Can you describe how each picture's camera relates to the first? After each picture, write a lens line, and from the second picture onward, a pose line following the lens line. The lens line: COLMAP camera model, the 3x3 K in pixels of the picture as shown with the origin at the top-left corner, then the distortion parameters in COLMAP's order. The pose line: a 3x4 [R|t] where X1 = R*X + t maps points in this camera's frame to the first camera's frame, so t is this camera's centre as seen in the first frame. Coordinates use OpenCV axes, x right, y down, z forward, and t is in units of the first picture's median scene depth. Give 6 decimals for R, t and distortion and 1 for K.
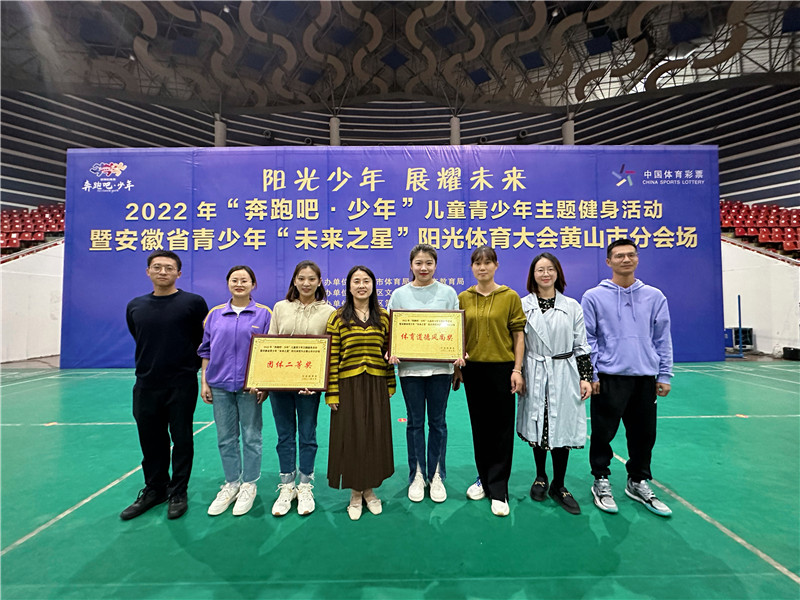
lens RADIAL K [[321.4, 0, 398.7], [0, 321.4, 302.0], [0, 0, 1]] dist [0.002408, 0.000141]
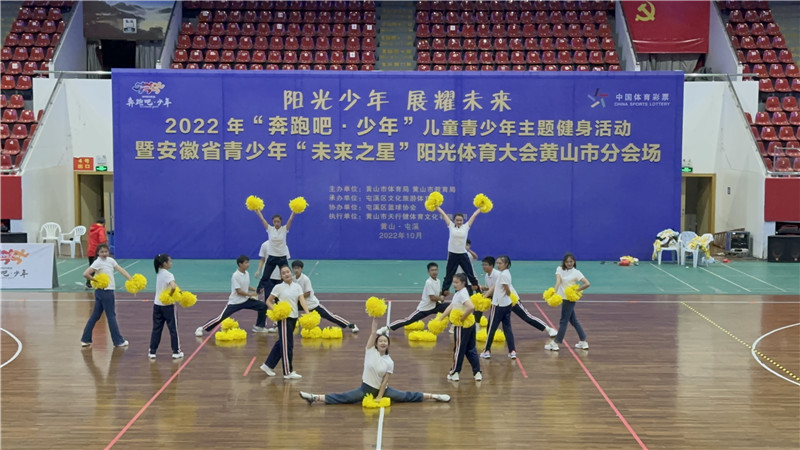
lens RADIAL K [[1500.8, 0, 400.1], [0, 1500.8, 224.7], [0, 0, 1]] dist [-0.010386, 0.000000]
pose [[0.999712, 0.012899, -0.020232, 0.112598], [-0.010960, 0.995590, 0.093171, -0.439810], [0.021345, -0.092922, 0.995445, -4.416571]]
